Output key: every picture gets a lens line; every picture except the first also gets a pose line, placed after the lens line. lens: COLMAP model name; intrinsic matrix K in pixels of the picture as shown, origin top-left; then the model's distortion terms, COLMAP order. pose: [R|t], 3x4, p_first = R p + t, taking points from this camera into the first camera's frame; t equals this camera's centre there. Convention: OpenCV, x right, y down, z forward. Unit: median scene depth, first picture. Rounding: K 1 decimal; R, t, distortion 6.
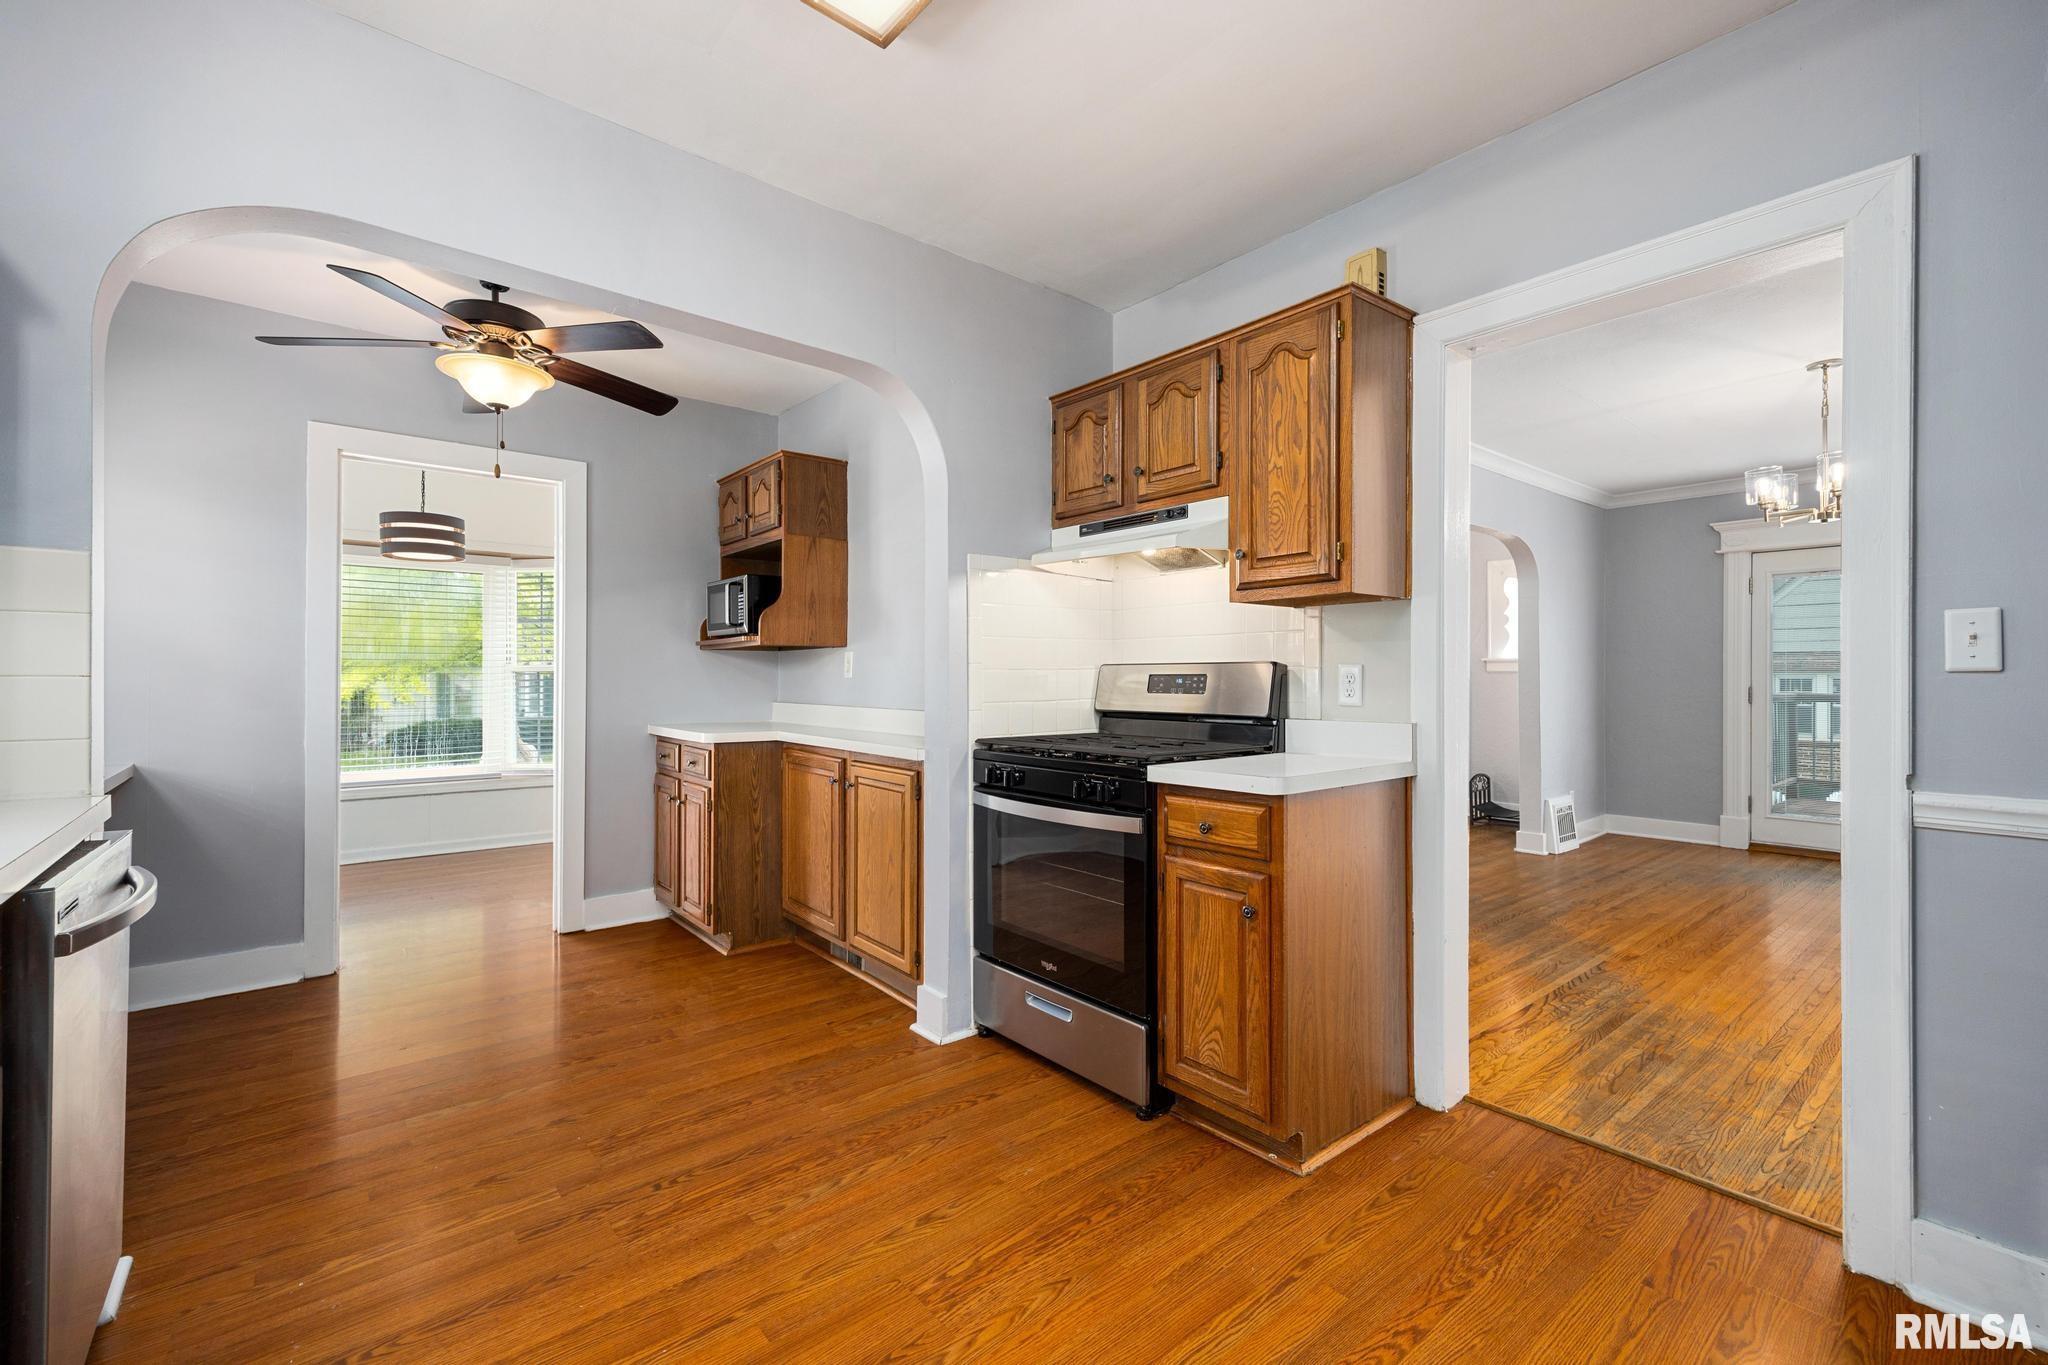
lens RADIAL K [[875.7, 0, 1024.0], [0, 875.7, 682.5], [0, 0, 1]] dist [0.007505, -0.000025]
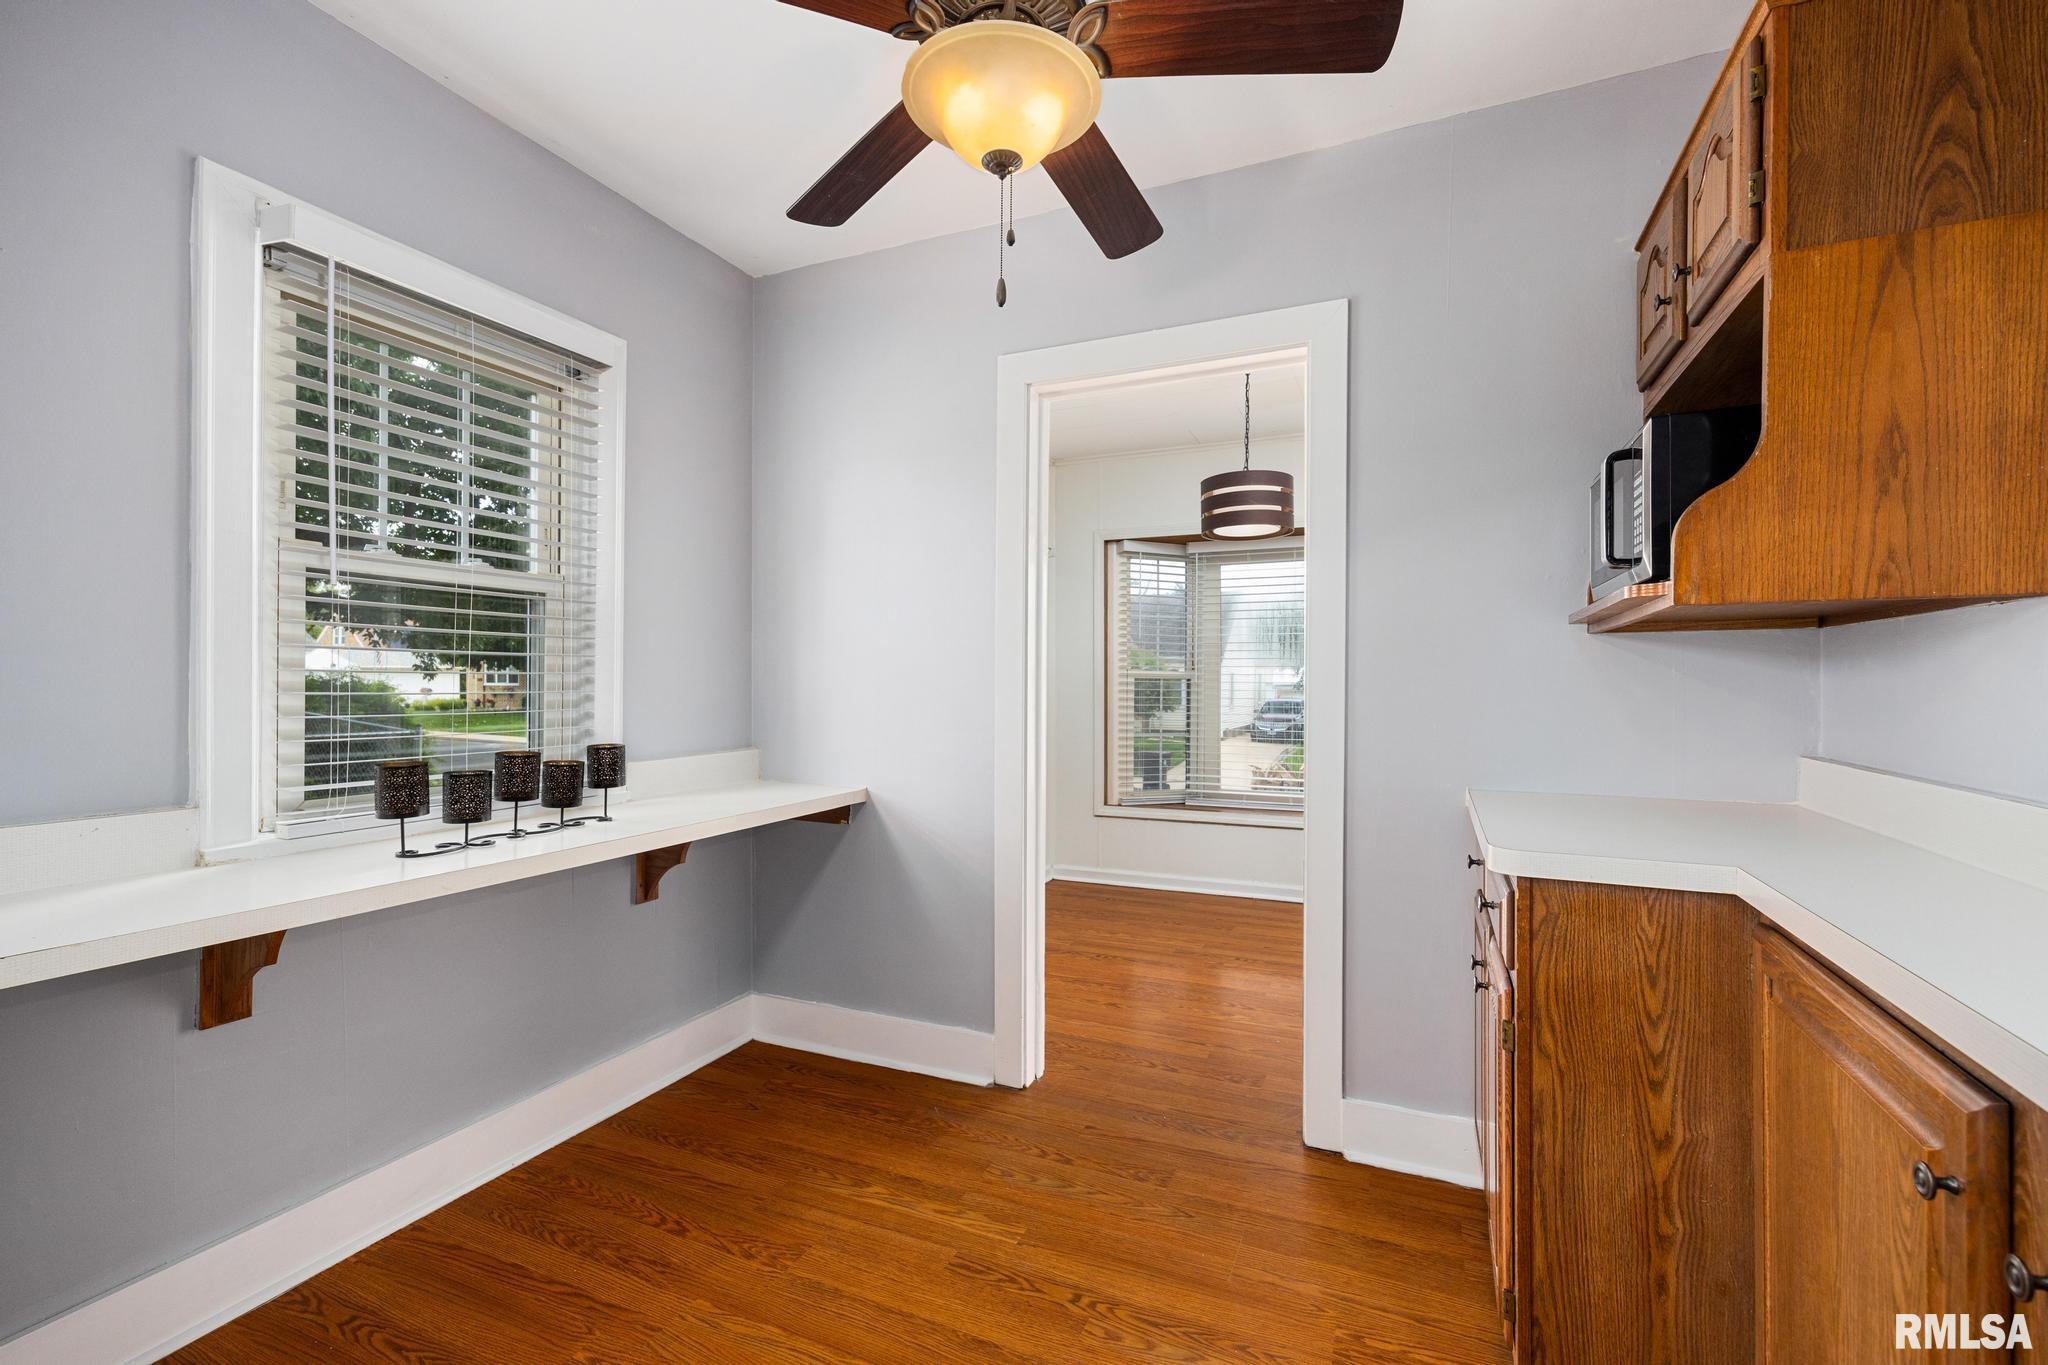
lens RADIAL K [[875.7, 0, 1024.0], [0, 875.7, 682.5], [0, 0, 1]] dist [0.007505, -0.000025]
pose [[0.450366, 0.002172, -0.892841, -0.109530], [-0.004884, 0.999988, -0.000030, -0.011704], [0.892831, 0.004374, 0.450371, 0.621383]]
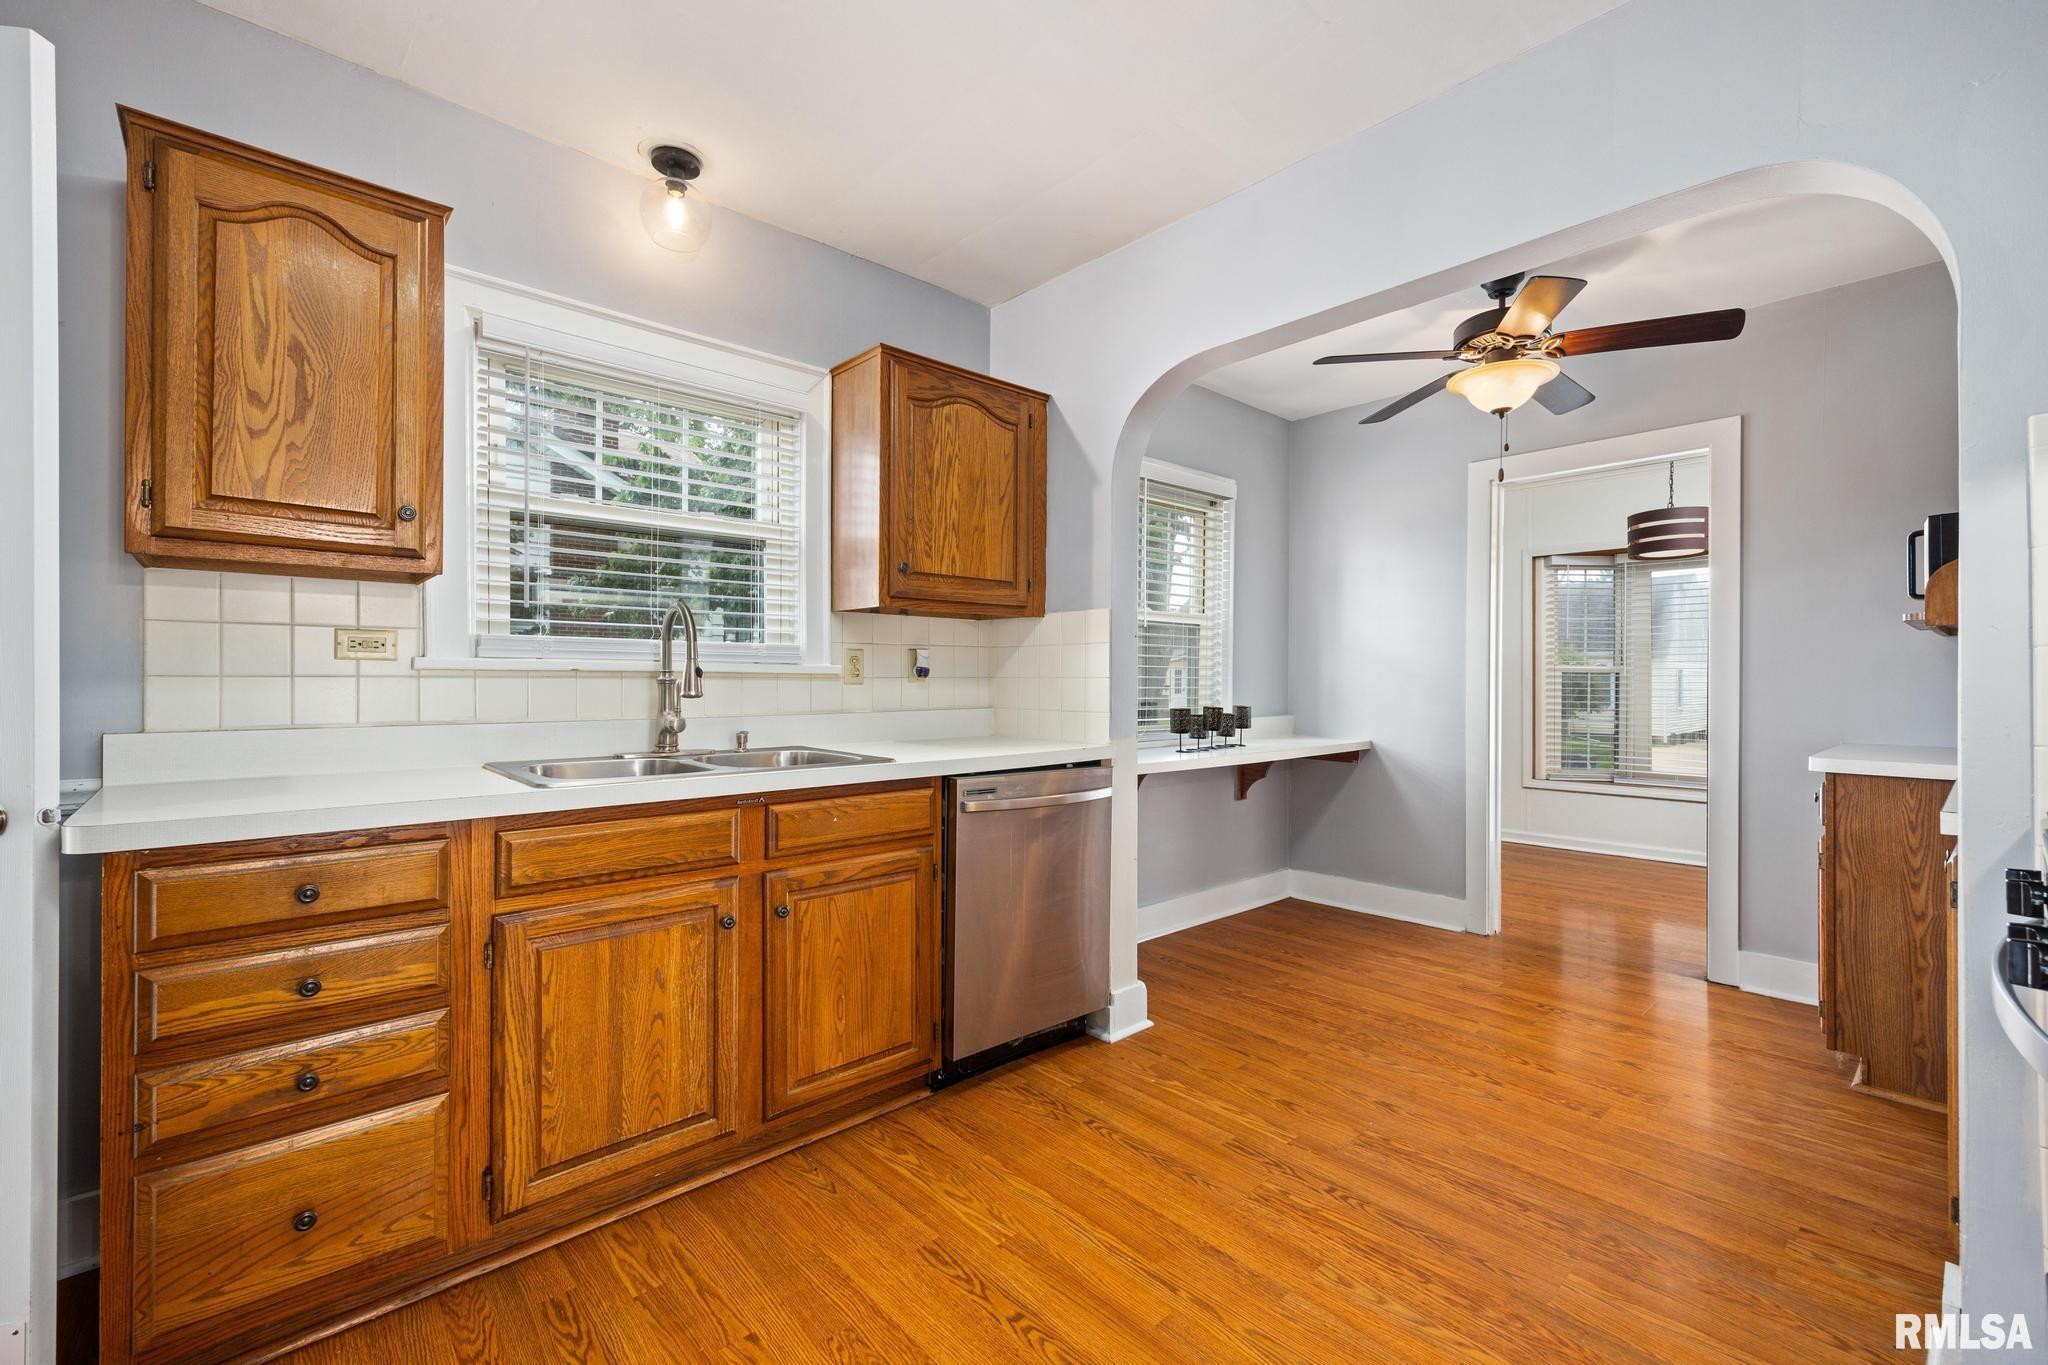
lens RADIAL K [[850.4, 0, 1026.4], [0, 850.4, 677.4], [0, 0, 1]] dist [0.000655, -0.000160]
pose [[0.043898, -0.000763, -0.999036, 0.283188], [-0.005579, 0.999984, -0.001009, -0.001675], [0.999020, 0.005618, 0.043893, 0.326591]]
